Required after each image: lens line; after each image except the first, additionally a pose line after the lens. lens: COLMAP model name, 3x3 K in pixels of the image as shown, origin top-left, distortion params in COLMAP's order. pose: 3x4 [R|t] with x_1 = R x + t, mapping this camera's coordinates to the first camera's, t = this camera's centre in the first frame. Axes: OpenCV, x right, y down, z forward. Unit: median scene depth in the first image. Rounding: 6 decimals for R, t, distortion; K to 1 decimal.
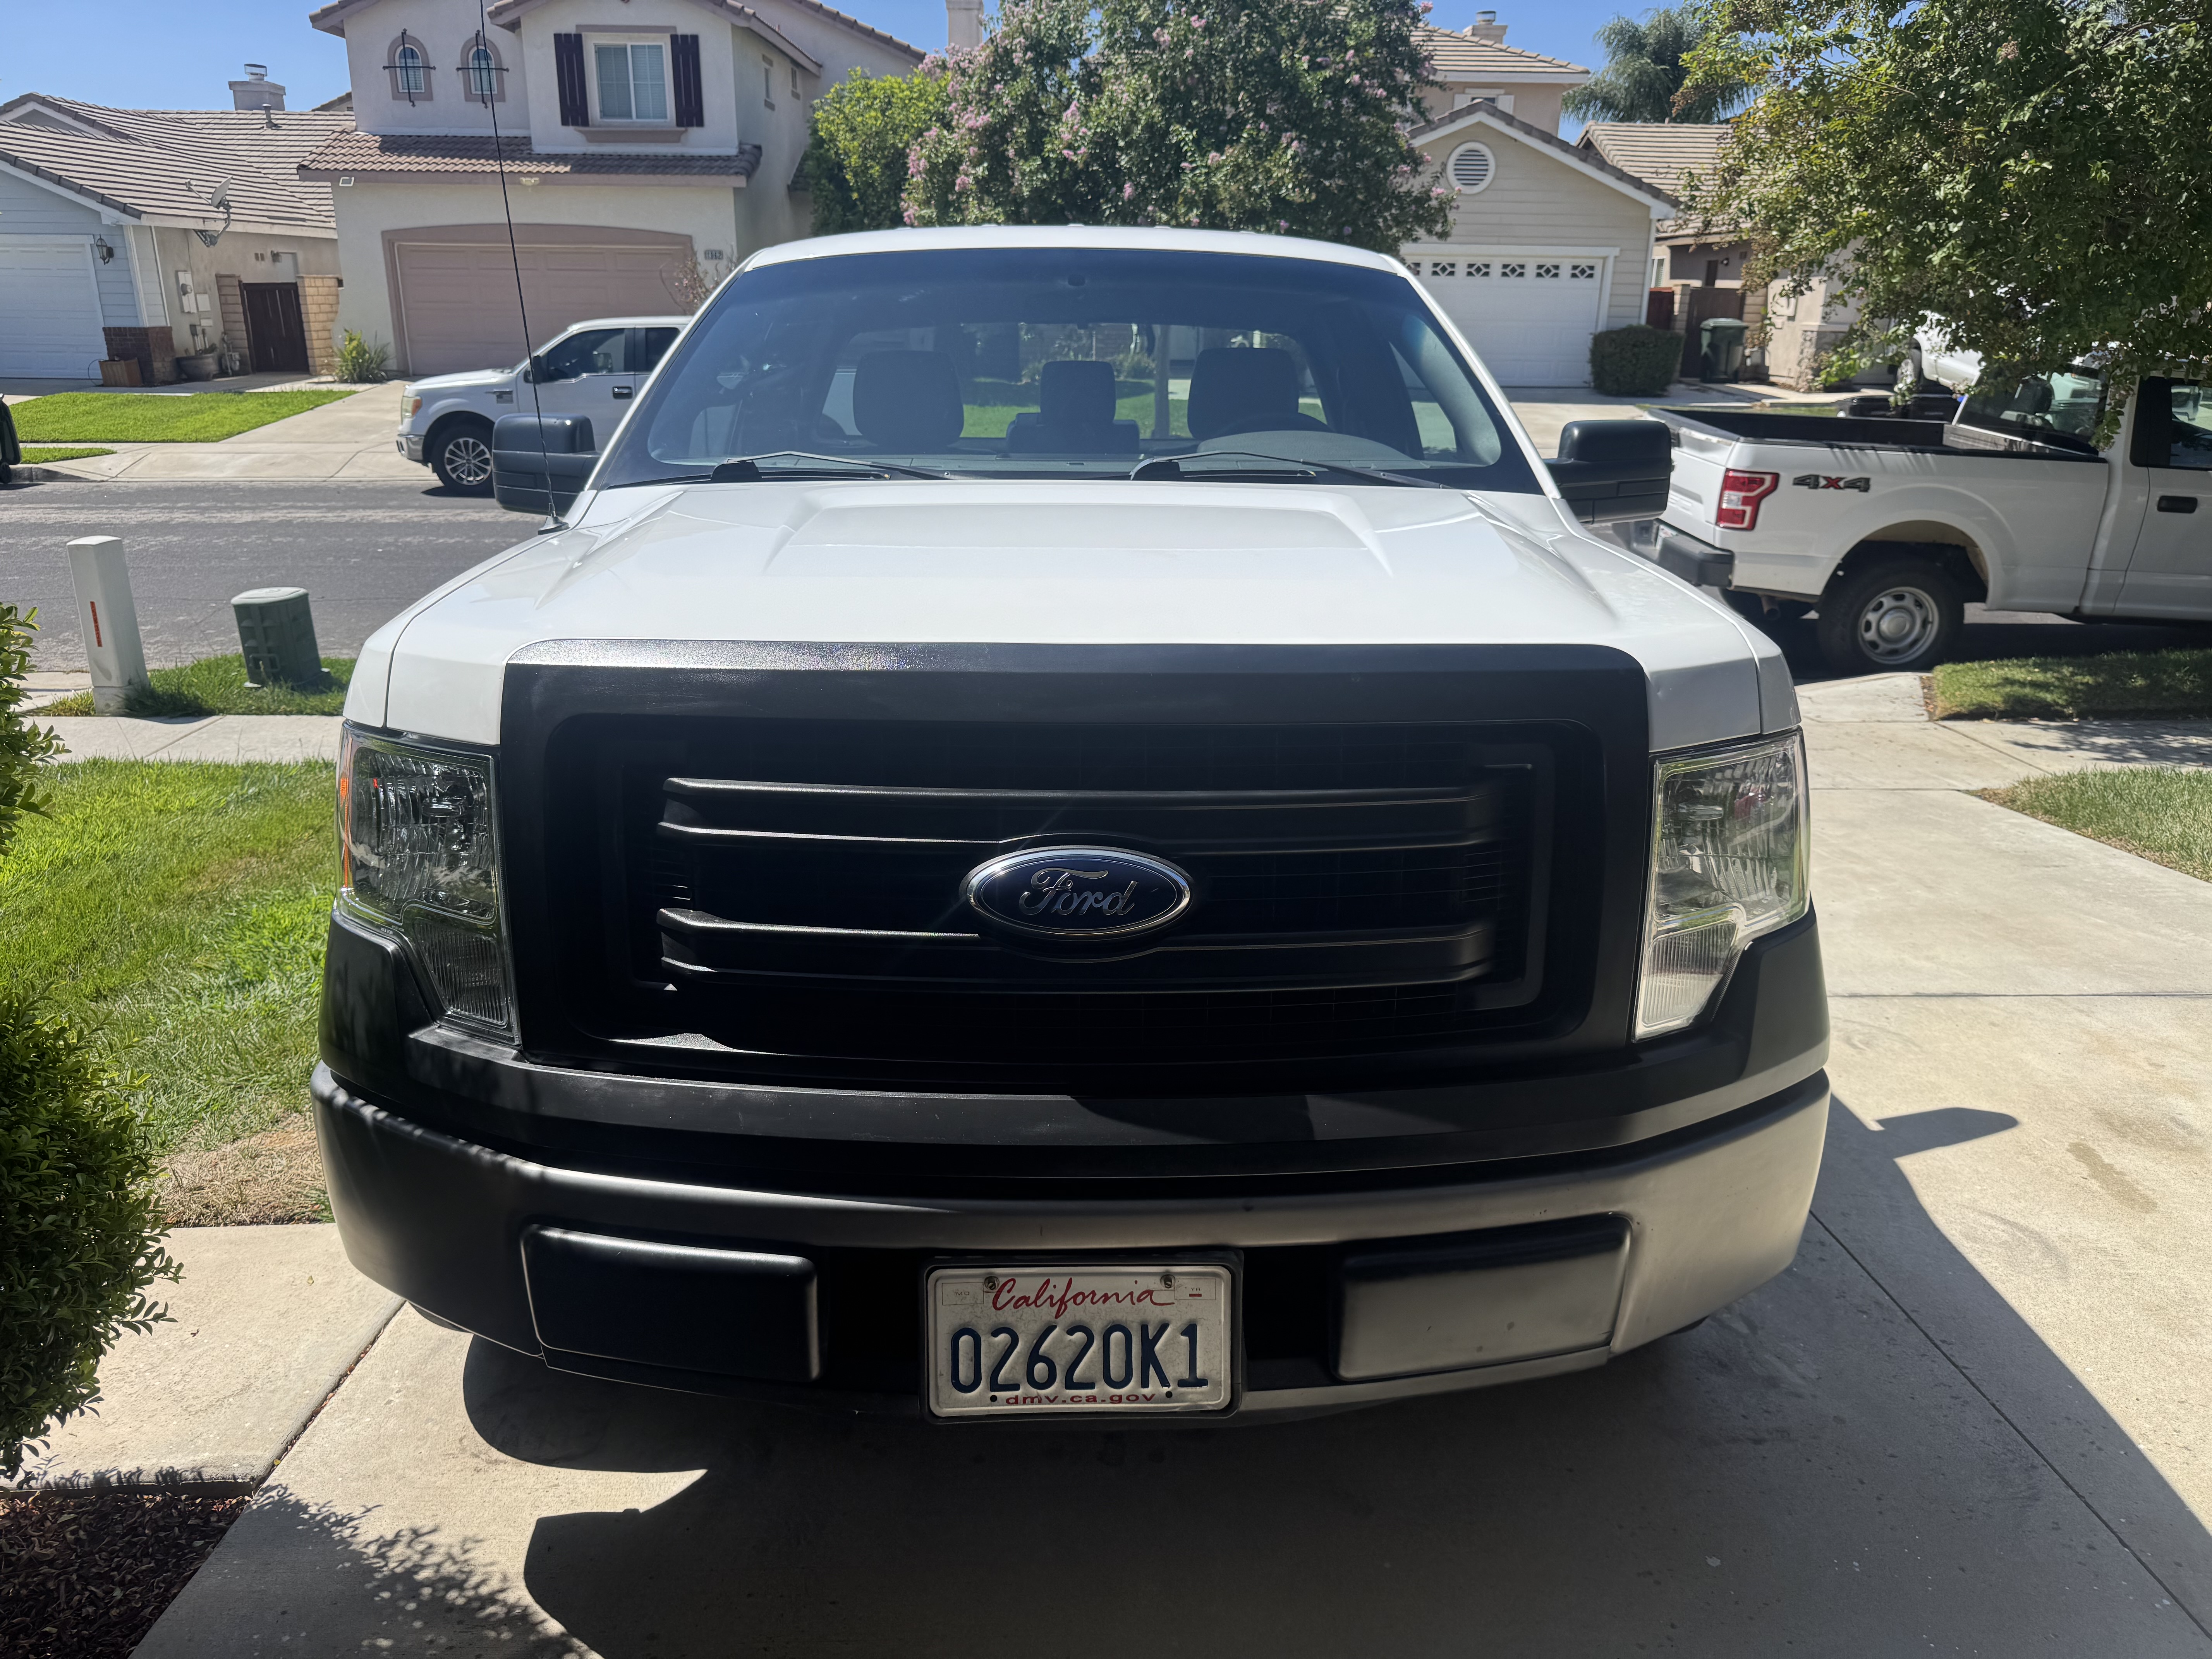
lens RADIAL K [[1622.4, 0, 1106.0], [0, 1622.4, 829.5], [0, 0, 1]] dist [0.006977, -0.004059]
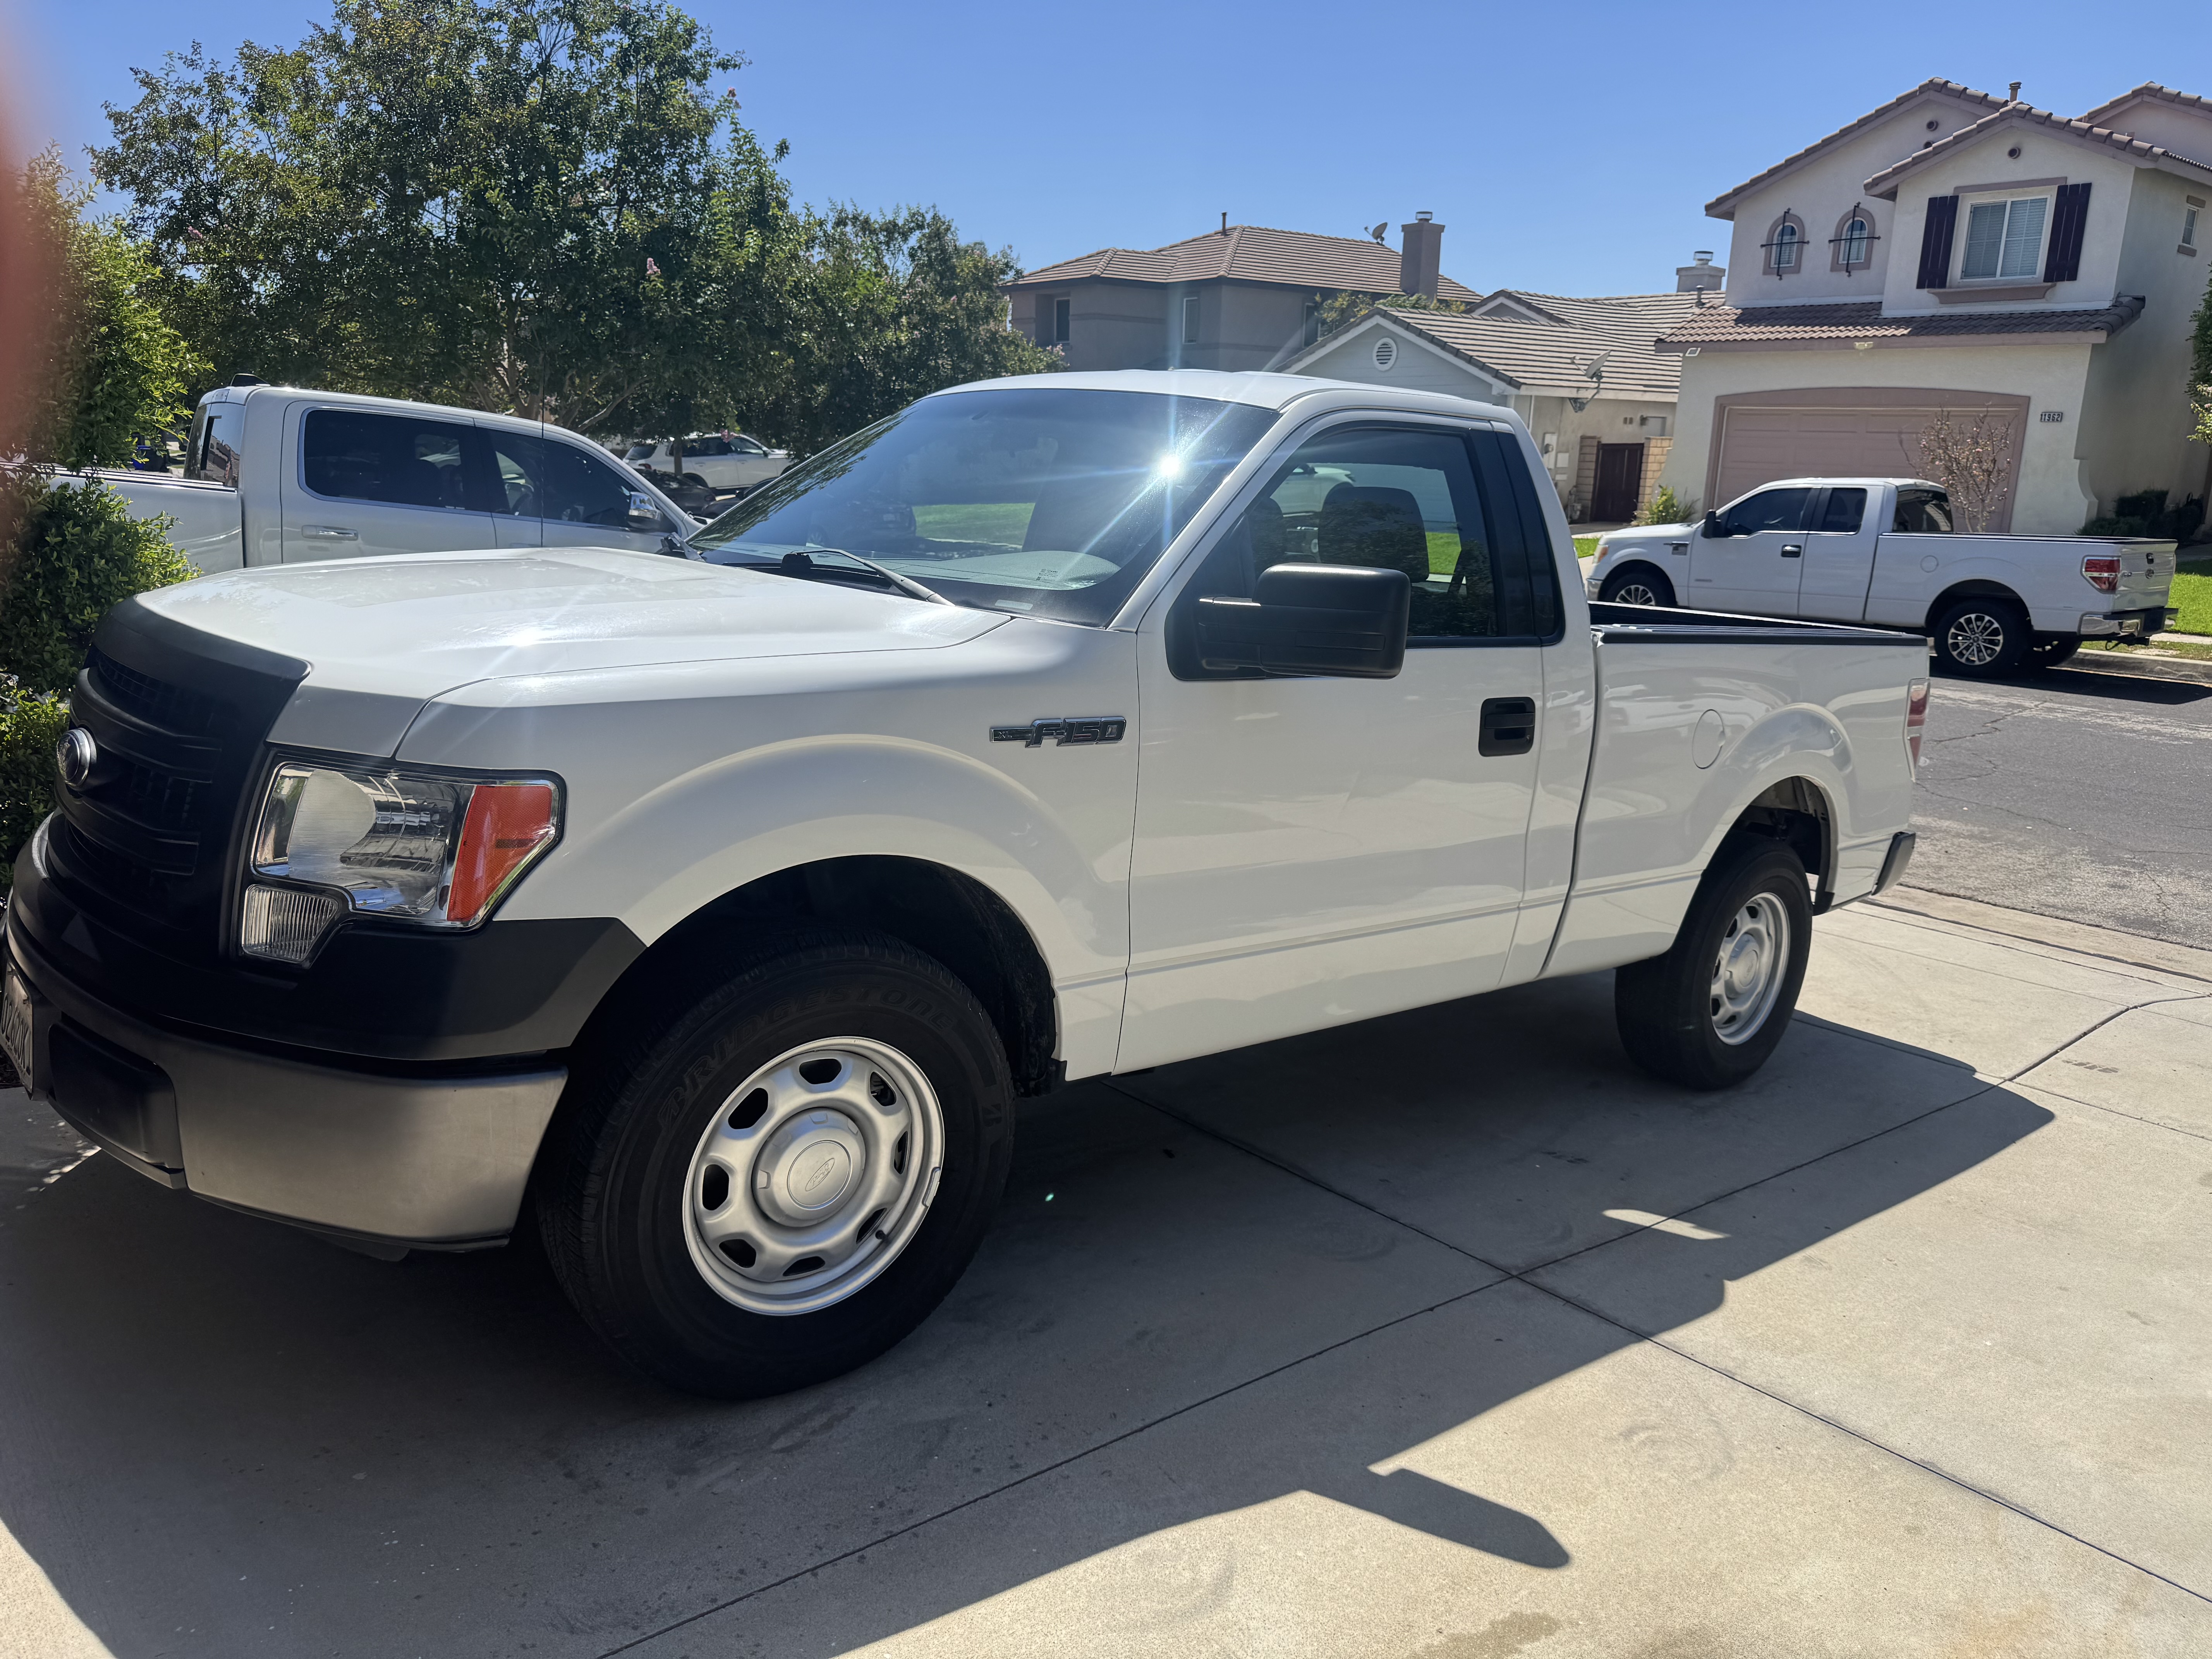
lens RADIAL K [[1596.4, 0, 998.2], [0, 1596.4, 802.0], [0, 0, 1]] dist [-0.002858, -0.005104]
pose [[0.628945, 0.178819, -0.756606, 0.094747], [-0.257399, 0.966198, 0.014386, -0.009661], [0.733604, 0.185702, 0.653713, 0.033158]]
